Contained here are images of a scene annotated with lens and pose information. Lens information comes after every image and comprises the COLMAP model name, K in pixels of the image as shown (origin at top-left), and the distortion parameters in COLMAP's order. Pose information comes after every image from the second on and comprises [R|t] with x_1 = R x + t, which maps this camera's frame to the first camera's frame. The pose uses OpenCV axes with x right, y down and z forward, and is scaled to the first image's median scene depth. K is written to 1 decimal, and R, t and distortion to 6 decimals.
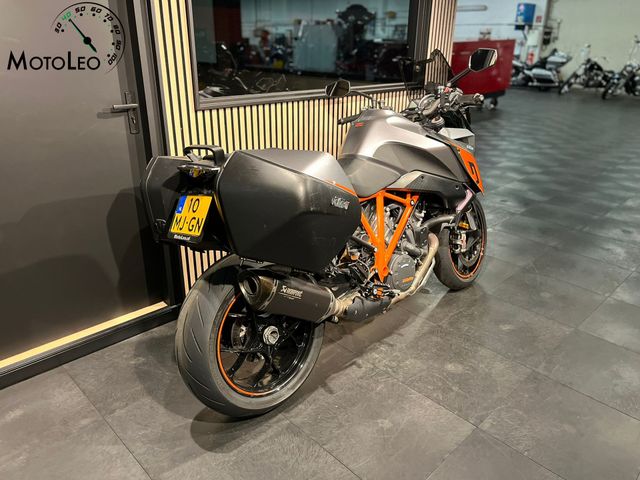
lens RADIAL K [[483.6, 0, 321.7], [0, 483.6, 238.4], [0, 0, 1]] dist [0.043992, -0.084151]
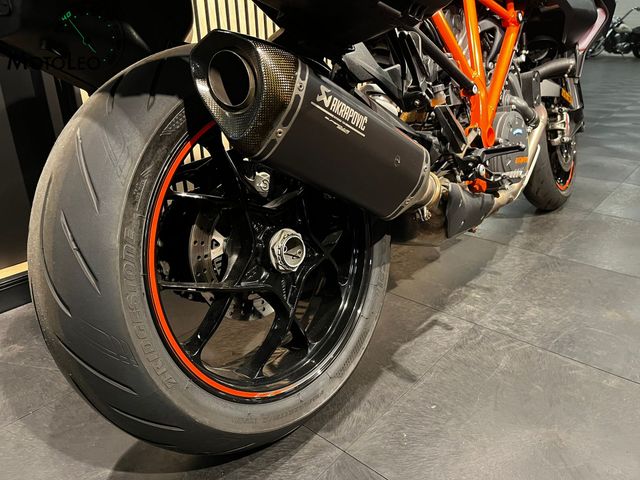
lens RADIAL K [[483.6, 0, 323.1], [0, 483.6, 243.8], [0, 0, 1]] dist [0.043992, -0.084151]
pose [[0.995415, -0.068548, 0.066712, -0.096489], [0.068010, 0.997631, 0.010297, 0.183238], [-0.067260, -0.005713, 0.997719, 0.559207]]
